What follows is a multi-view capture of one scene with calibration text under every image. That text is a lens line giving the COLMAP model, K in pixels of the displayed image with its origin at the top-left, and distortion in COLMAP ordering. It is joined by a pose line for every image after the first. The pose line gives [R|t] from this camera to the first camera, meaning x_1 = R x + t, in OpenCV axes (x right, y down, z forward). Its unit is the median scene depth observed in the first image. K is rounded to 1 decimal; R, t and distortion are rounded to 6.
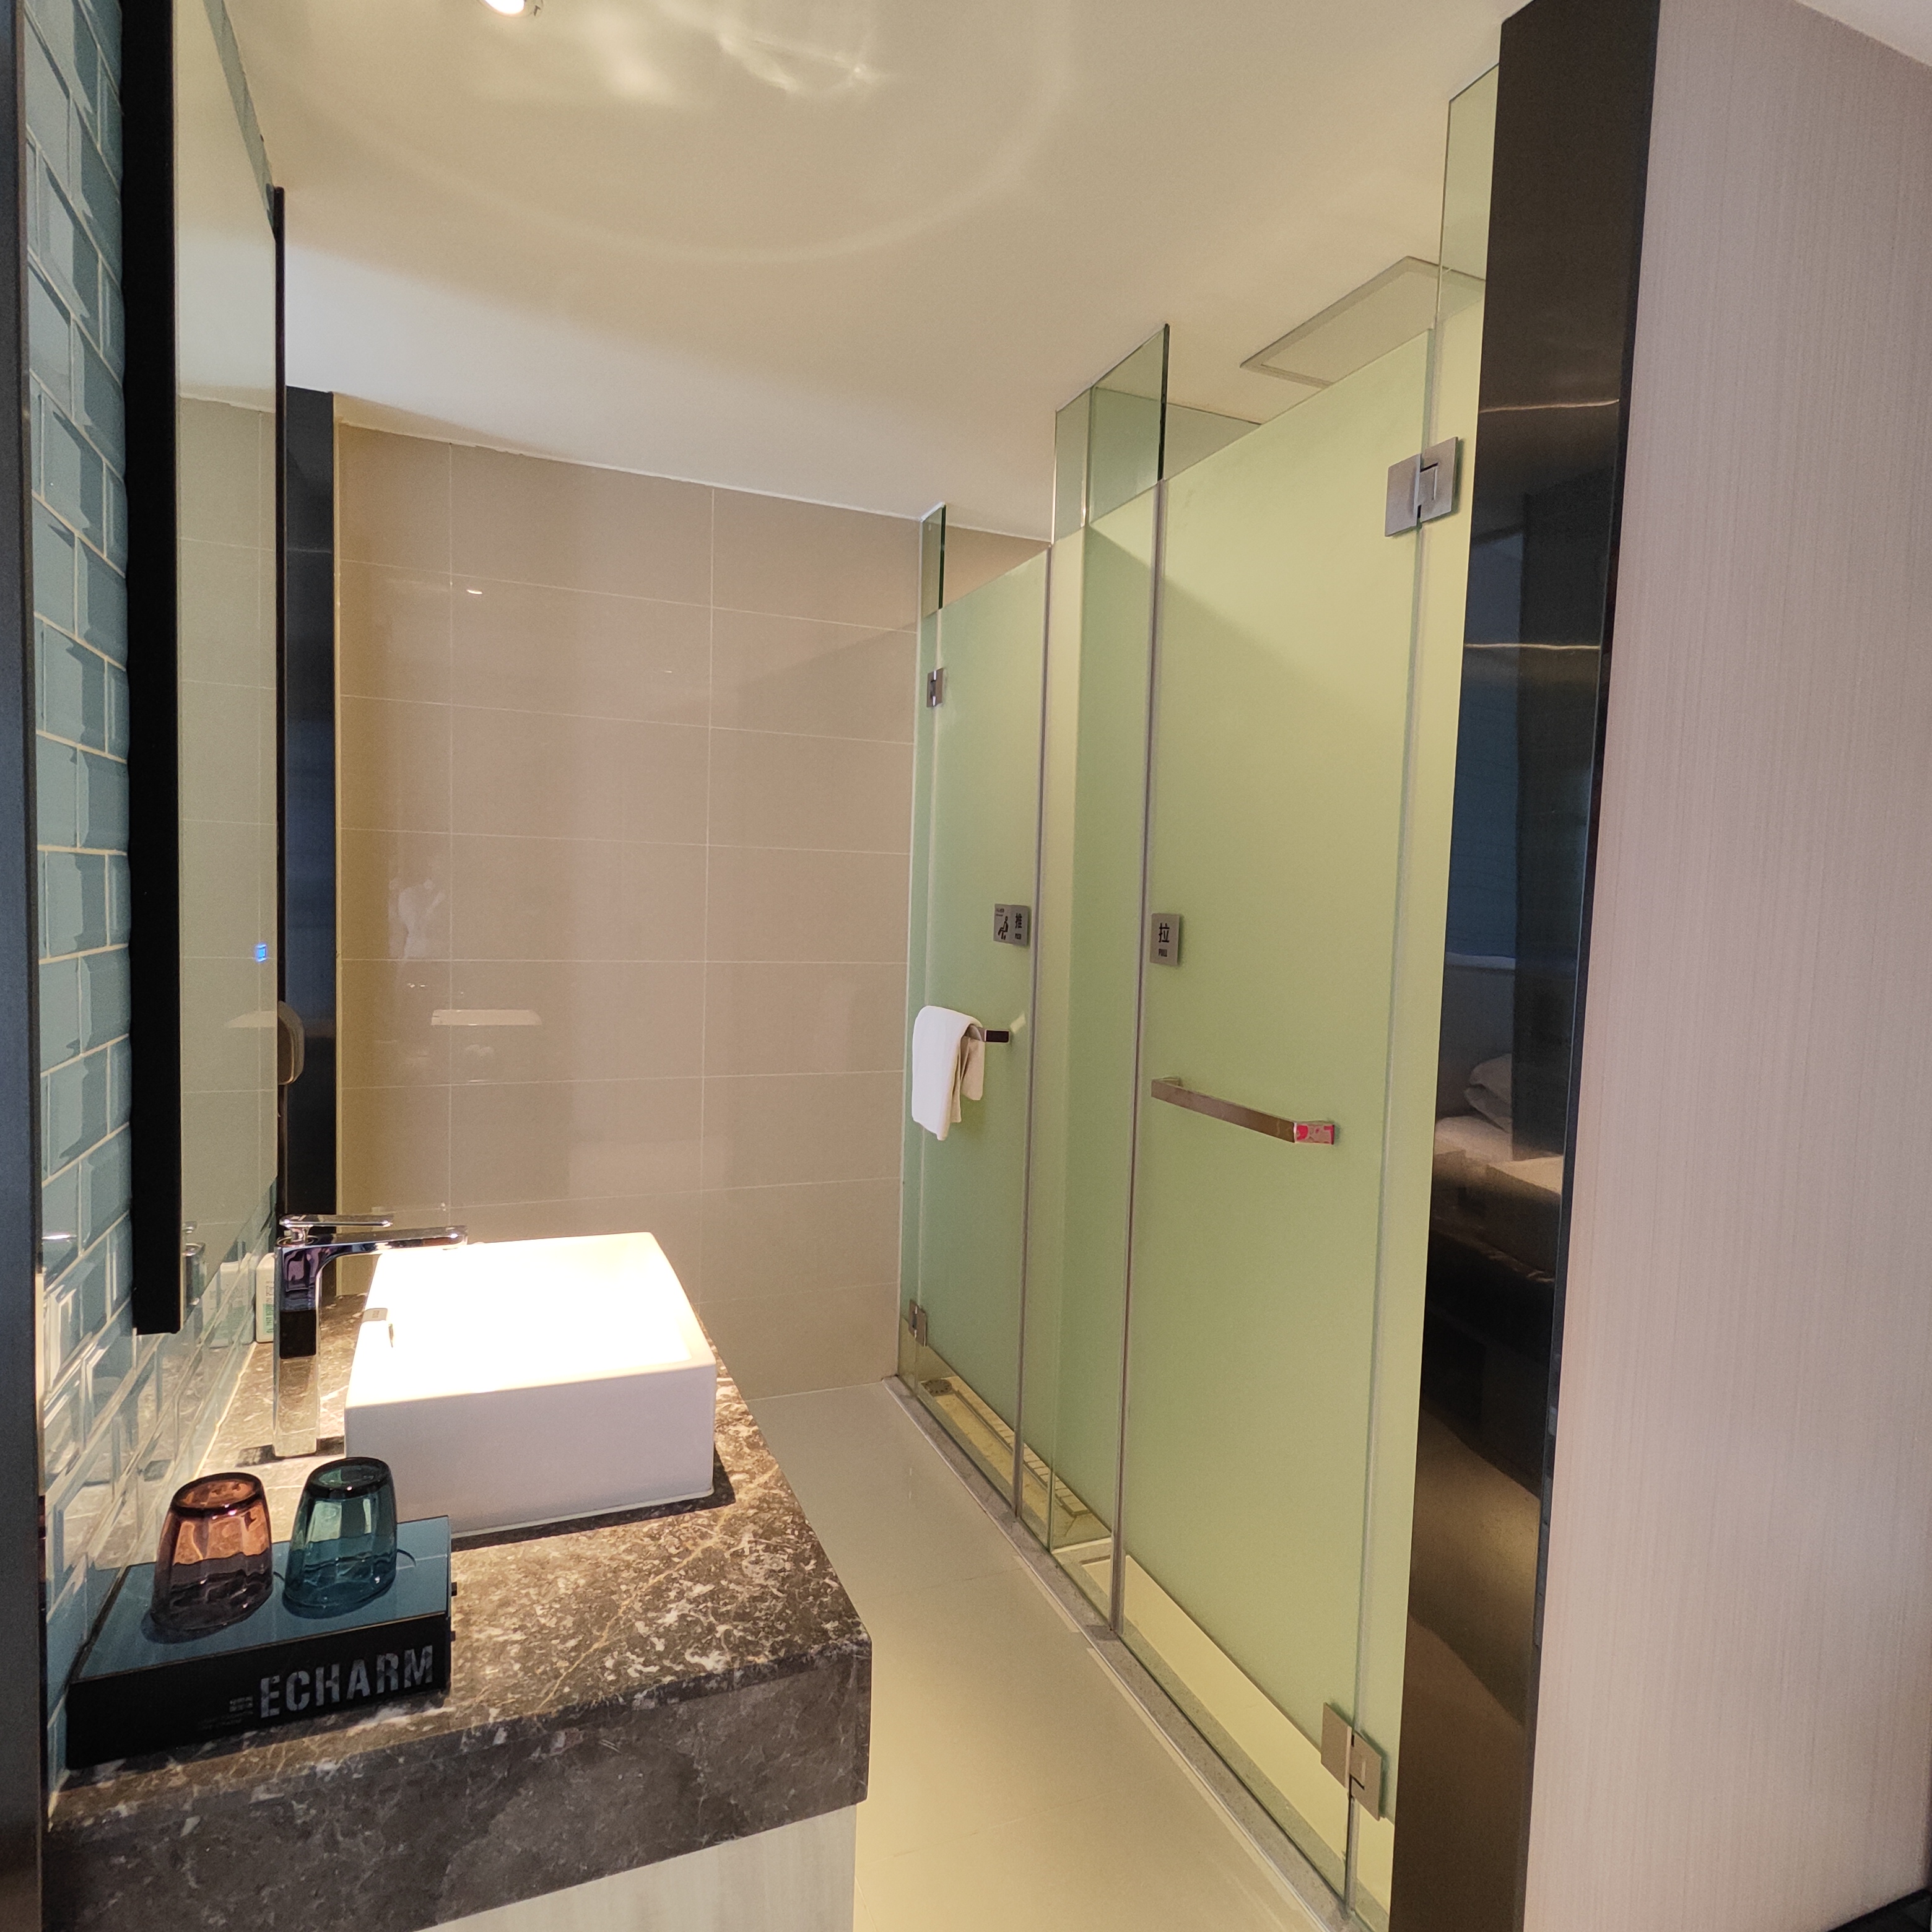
lens RADIAL K [[1178.6, 0, 966.5], [0, 1178.6, 969.7], [0, 0, 1]] dist [0.013888, -0.007652]
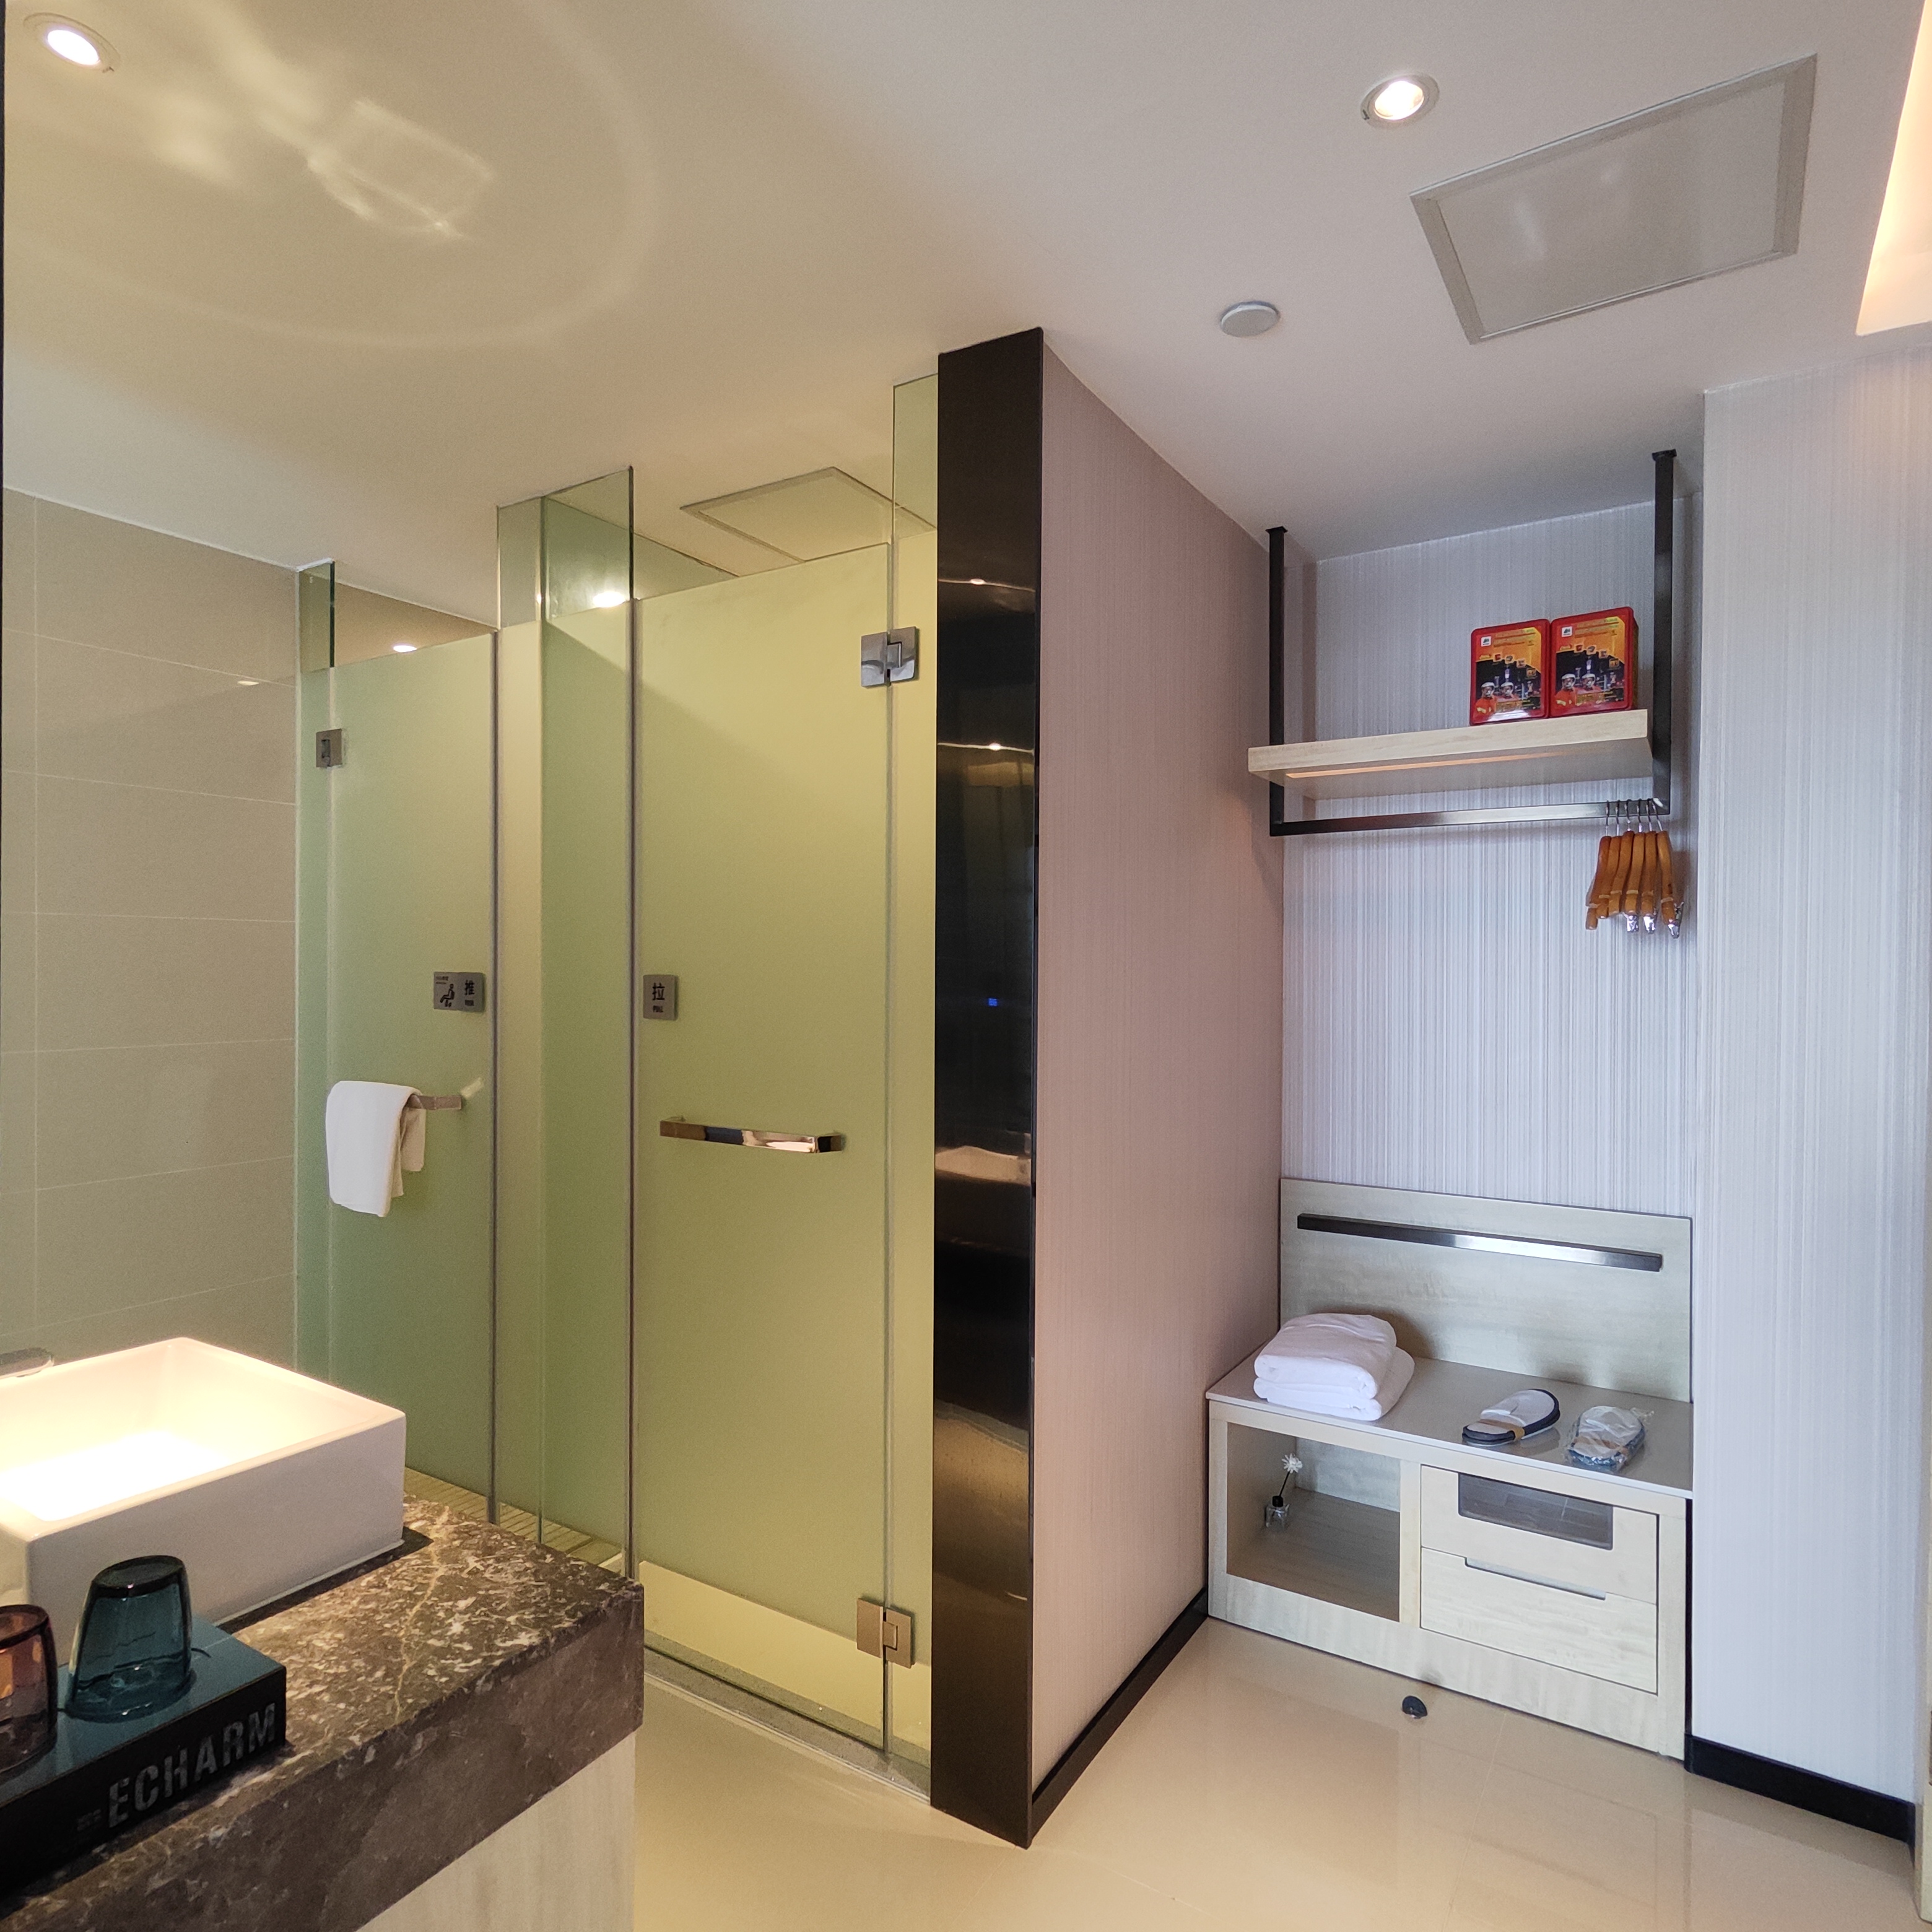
lens RADIAL K [[1178.6, 0, 967.3], [0, 1178.6, 968.0], [0, 0, 1]] dist [0.013888, -0.007652]
pose [[0.816998, -0.029903, 0.575865, -0.338976], [0.059239, 0.997723, -0.032235, 0.000878], [-0.573589, 0.060450, 0.816909, -0.144389]]
